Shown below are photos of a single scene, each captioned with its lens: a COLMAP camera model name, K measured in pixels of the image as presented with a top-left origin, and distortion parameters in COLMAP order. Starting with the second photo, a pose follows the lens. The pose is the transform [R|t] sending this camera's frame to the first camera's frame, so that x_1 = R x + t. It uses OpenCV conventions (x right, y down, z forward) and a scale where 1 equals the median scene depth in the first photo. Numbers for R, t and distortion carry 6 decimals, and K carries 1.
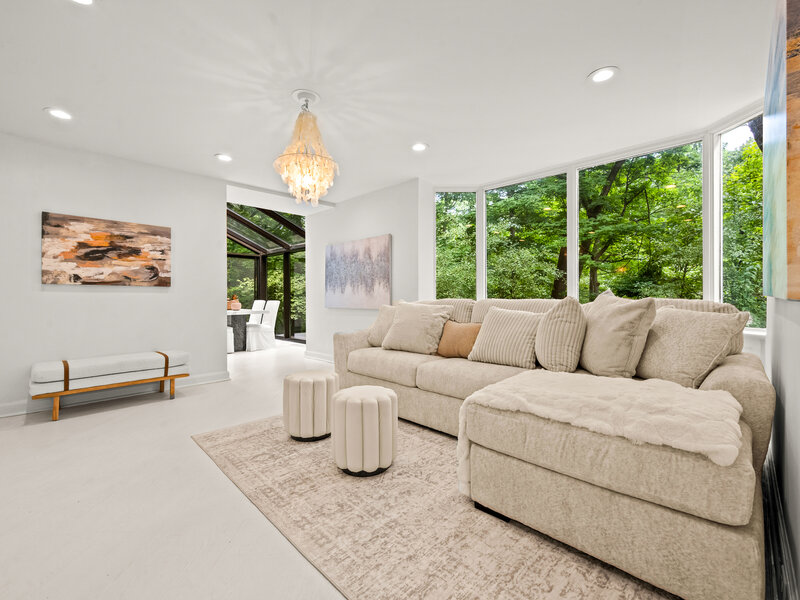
lens RADIAL K [[352.0, 0, 403.2], [0, 352.0, 298.7], [0, 0, 1]] dist [-0.004202, -0.000252]
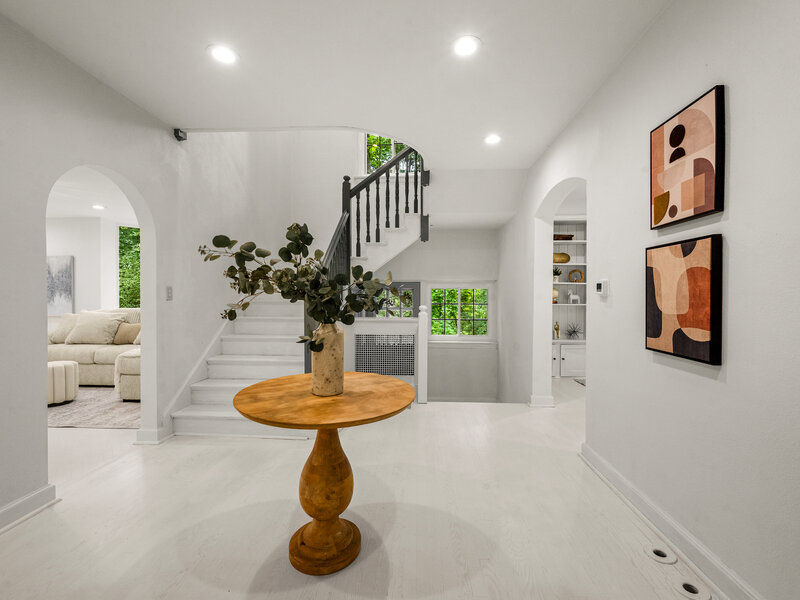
lens RADIAL K [[352.0, 0, 397.7], [0, 352.0, 303.0], [0, 0, 1]] dist [-0.004202, -0.000252]
pose [[0.757483, -0.003435, 0.652846, 0.045201], [0.000878, 0.999991, 0.004243, -0.039163], [-0.652855, -0.002641, 0.757479, -1.264716]]
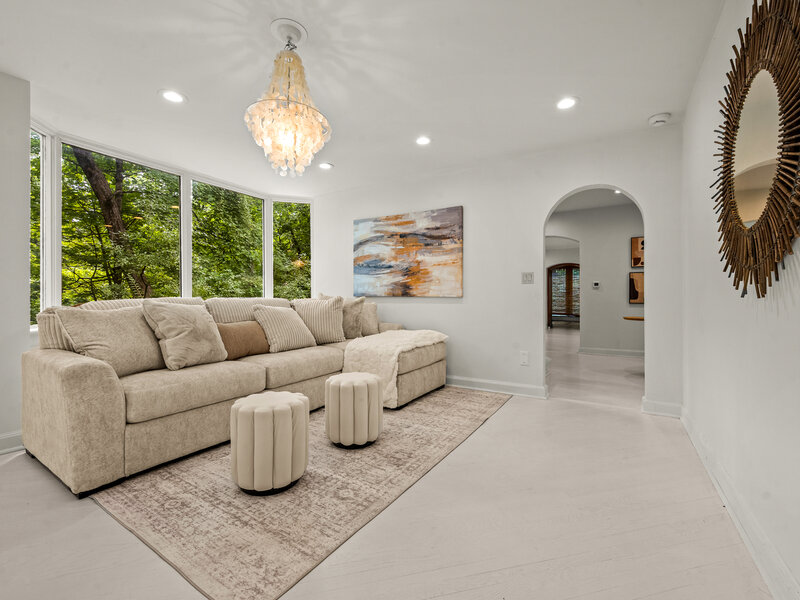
lens RADIAL K [[352.0, 0, 401.7], [0, 352.0, 297.6], [0, 0, 1]] dist [-0.004202, -0.000252]
pose [[-0.211791, 0.001756, 0.977313, -1.064826], [0.008113, 0.999967, -0.000039, 0.005602], [-0.977281, 0.007921, -0.211798, 0.916196]]
